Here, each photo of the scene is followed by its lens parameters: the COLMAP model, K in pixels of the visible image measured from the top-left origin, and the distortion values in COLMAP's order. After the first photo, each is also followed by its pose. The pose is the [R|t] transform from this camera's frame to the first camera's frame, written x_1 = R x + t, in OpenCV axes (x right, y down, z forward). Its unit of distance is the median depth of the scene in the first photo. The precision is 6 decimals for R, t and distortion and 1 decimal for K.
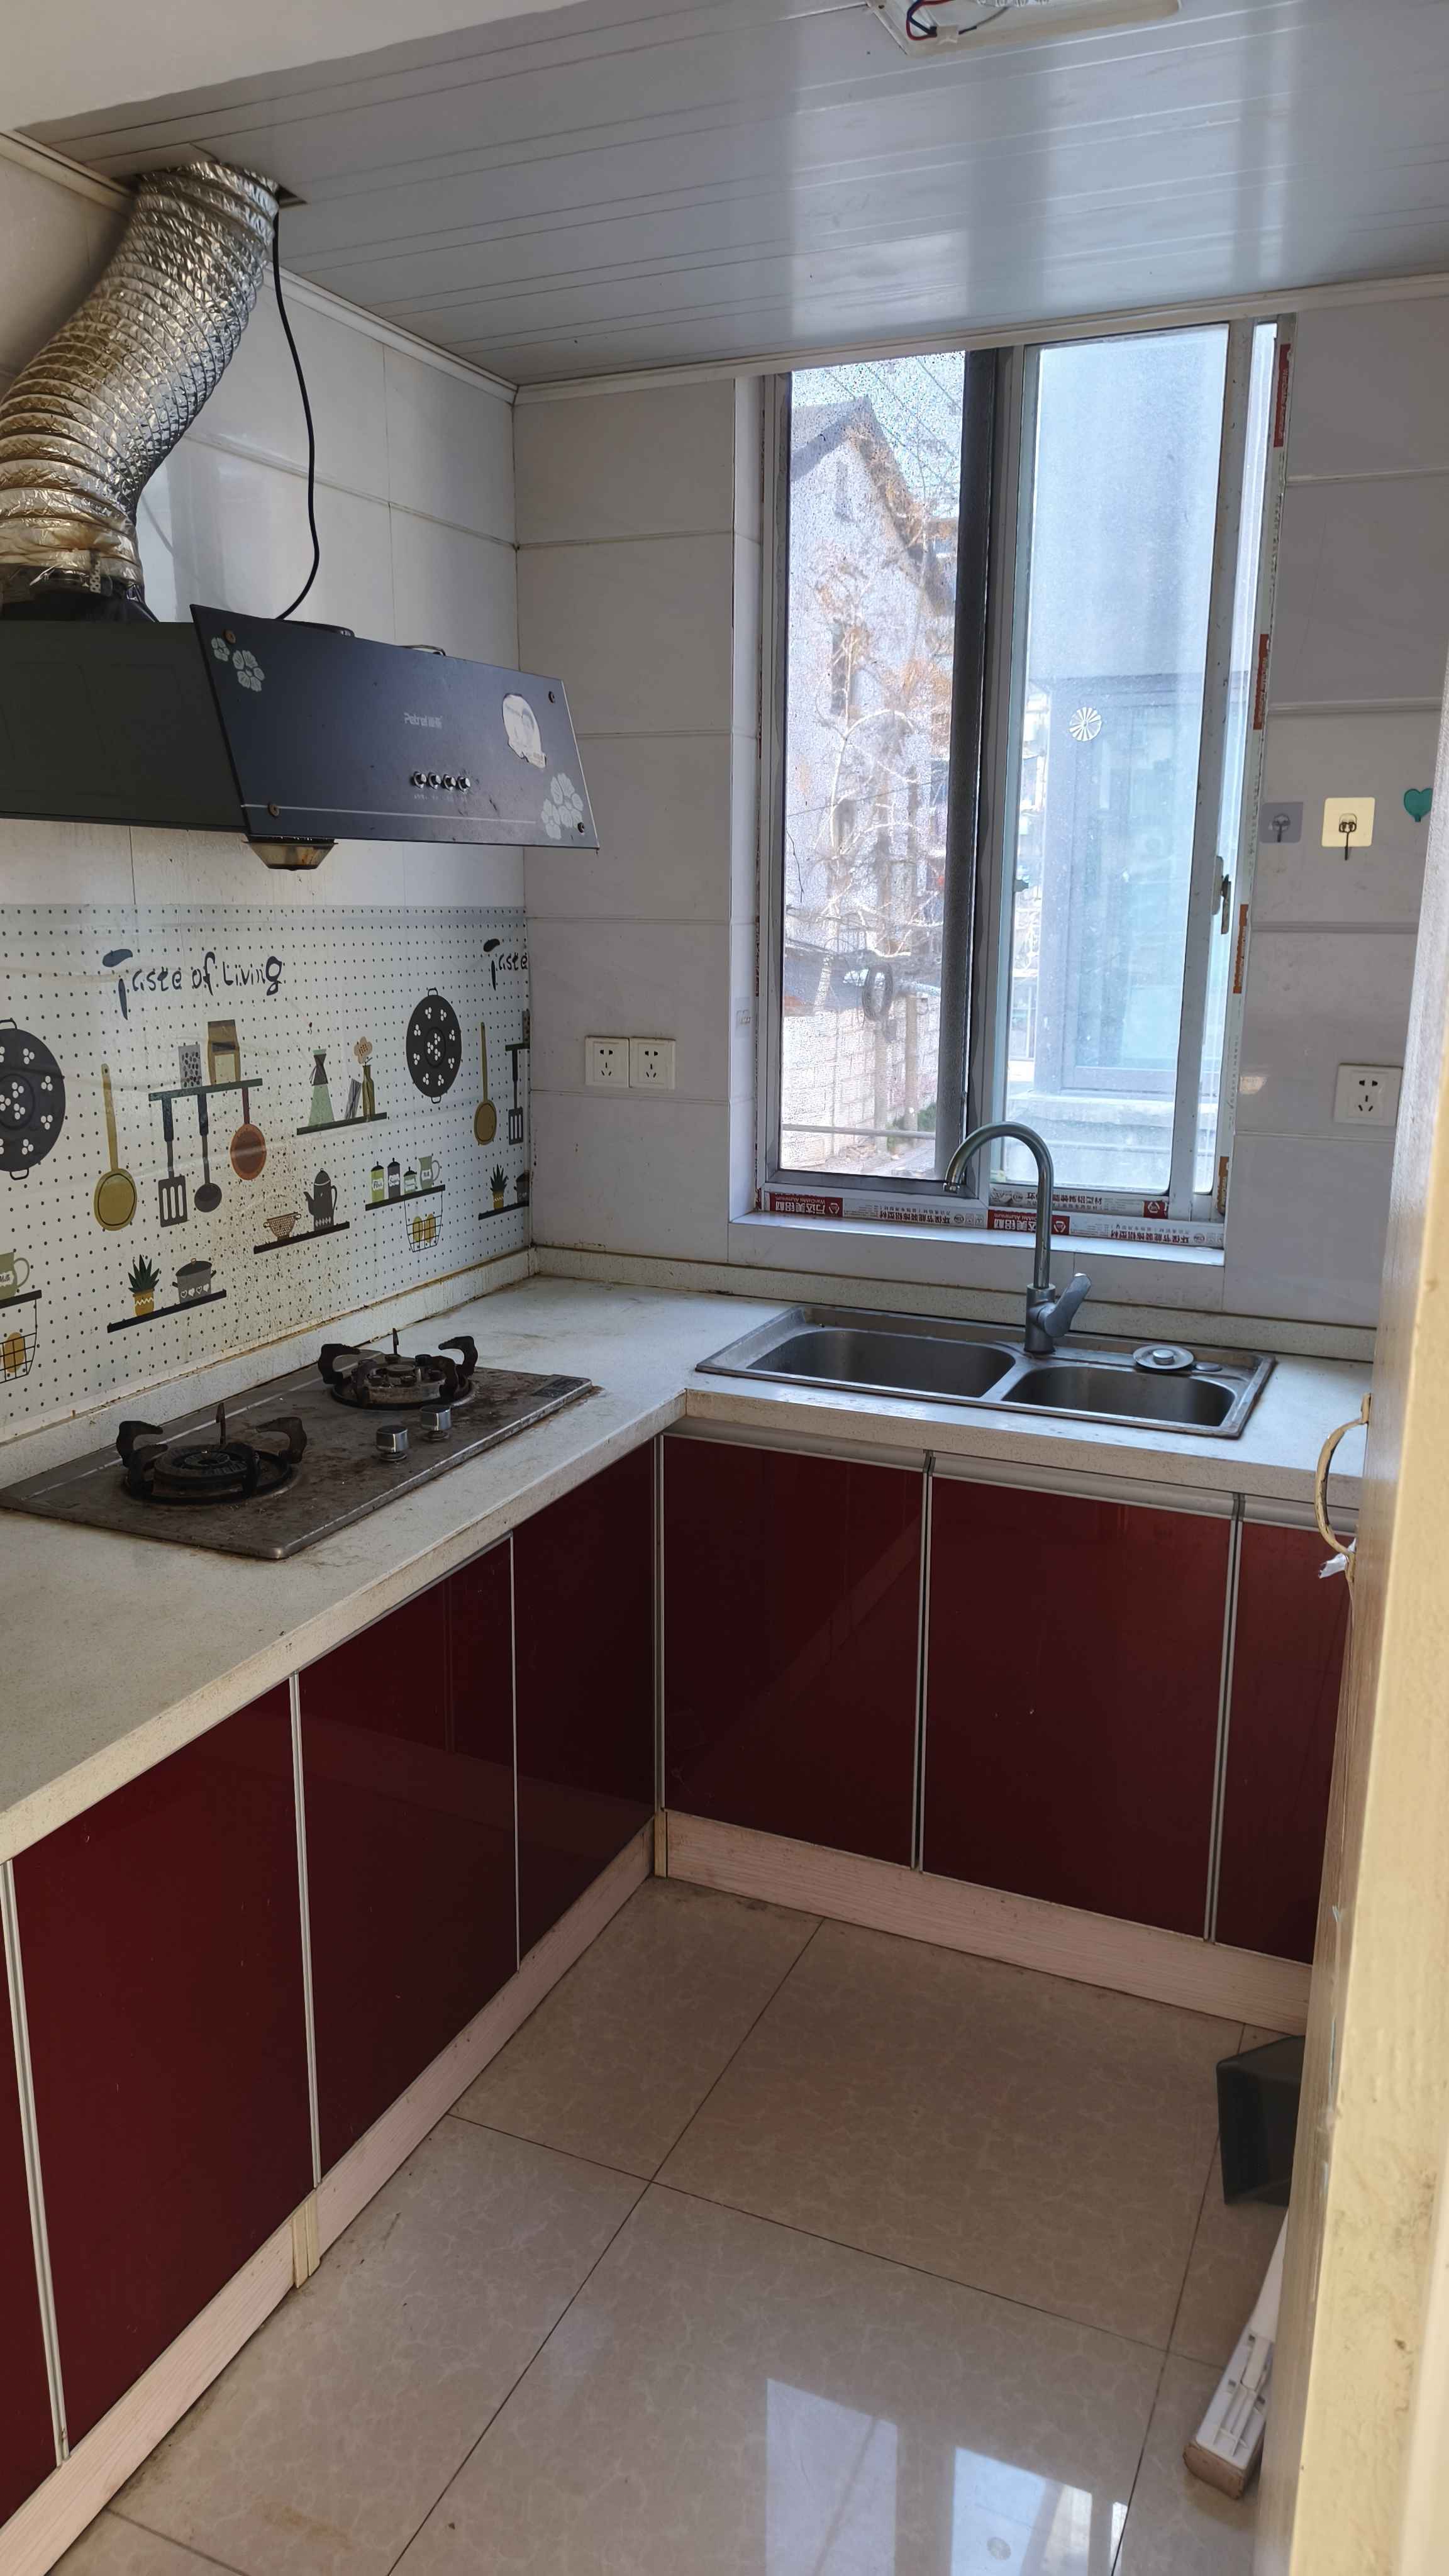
lens RADIAL K [[1738.1, 0, 711.8], [0, 1738.1, 1280.5], [0, 0, 1]] dist [0.019764, -0.018490]
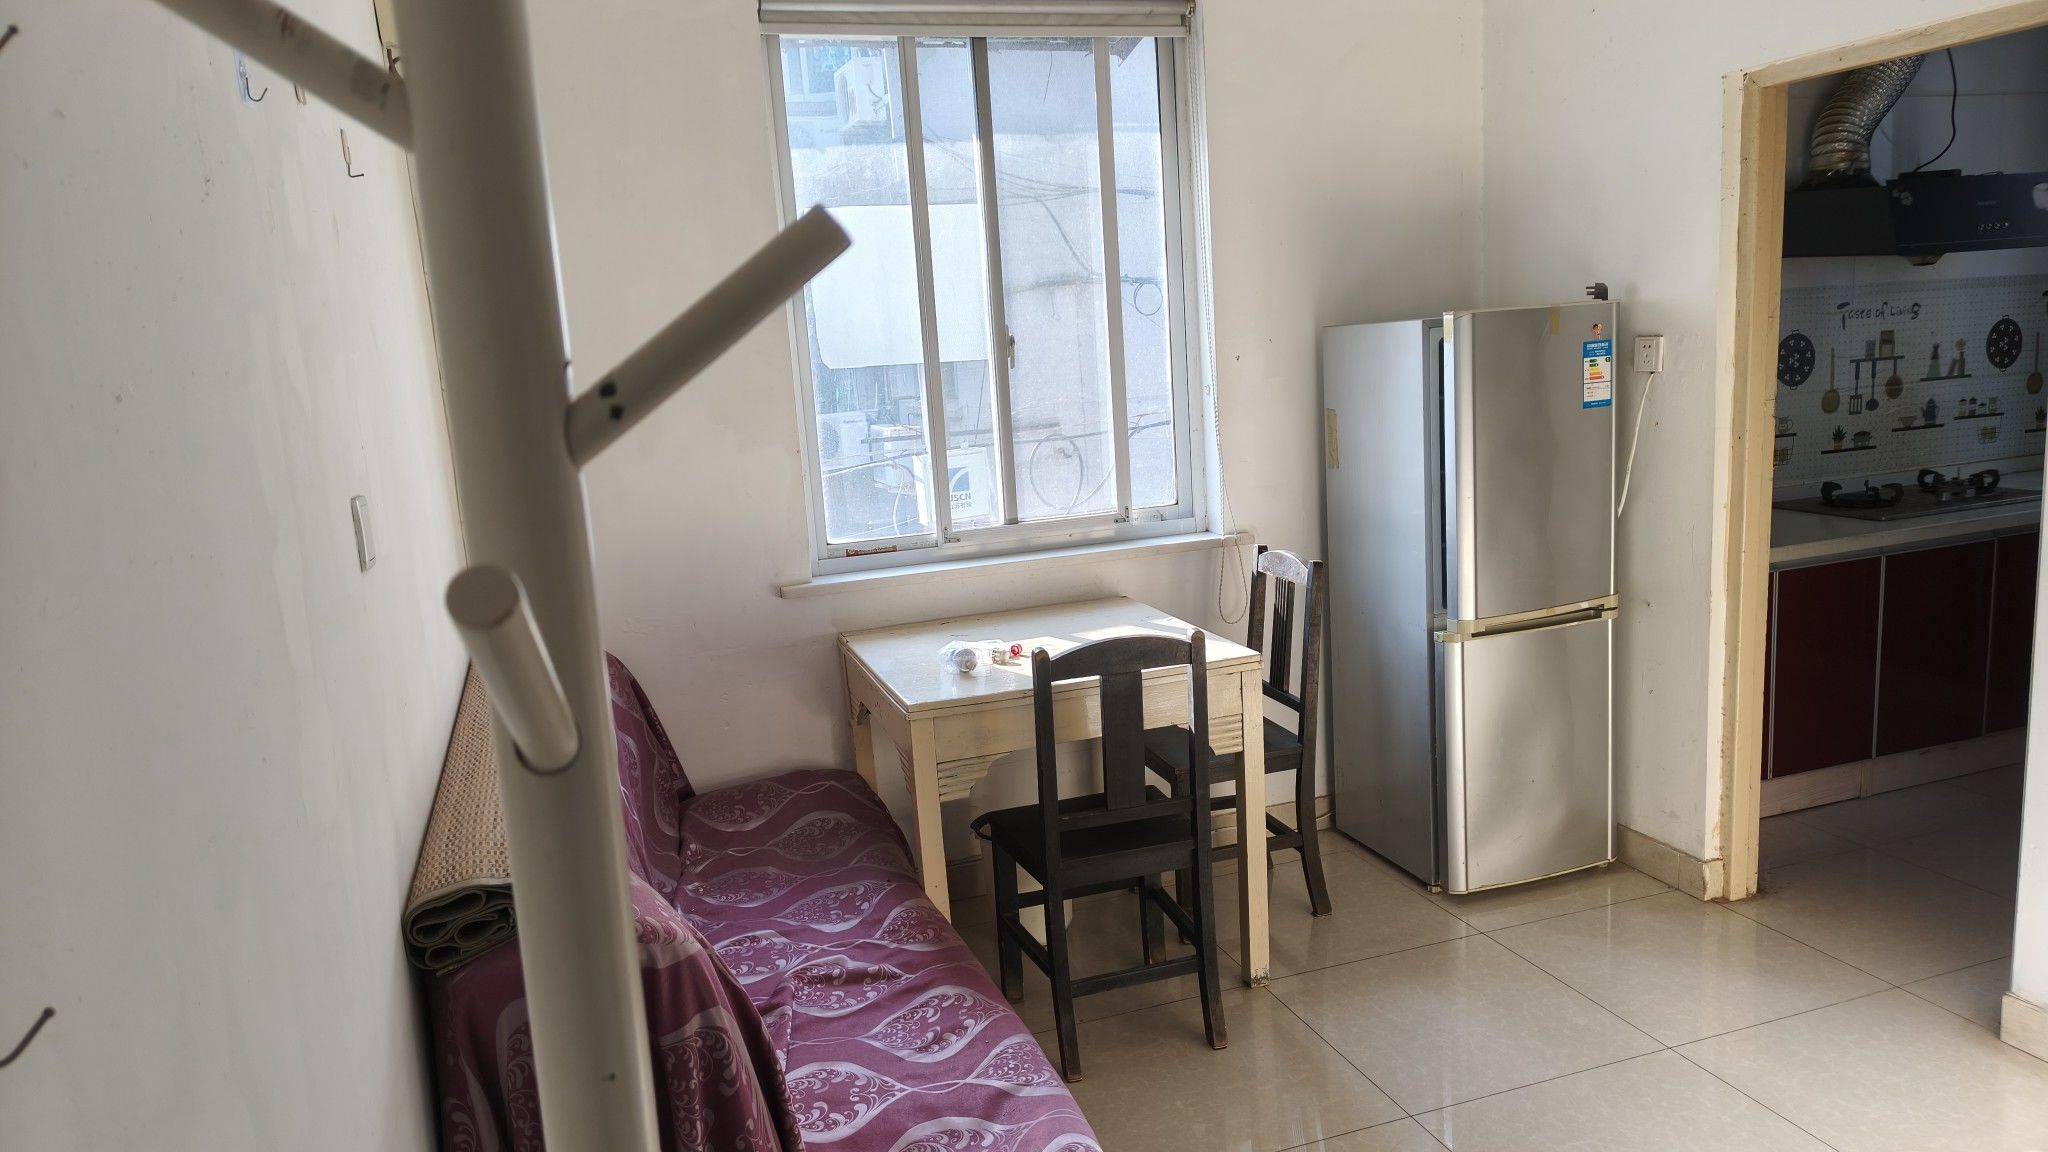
lens RADIAL K [[1381.8, 0, 1043.3], [0, 1381.8, 590.9], [0, 0, 1]] dist [0.019764, -0.018490]
pose [[0.672295, 0.090094, -0.734780, 0.363327], [-0.098375, 0.994637, 0.031947, 0.252998], [0.733718, 0.050806, 0.677552, -1.096149]]
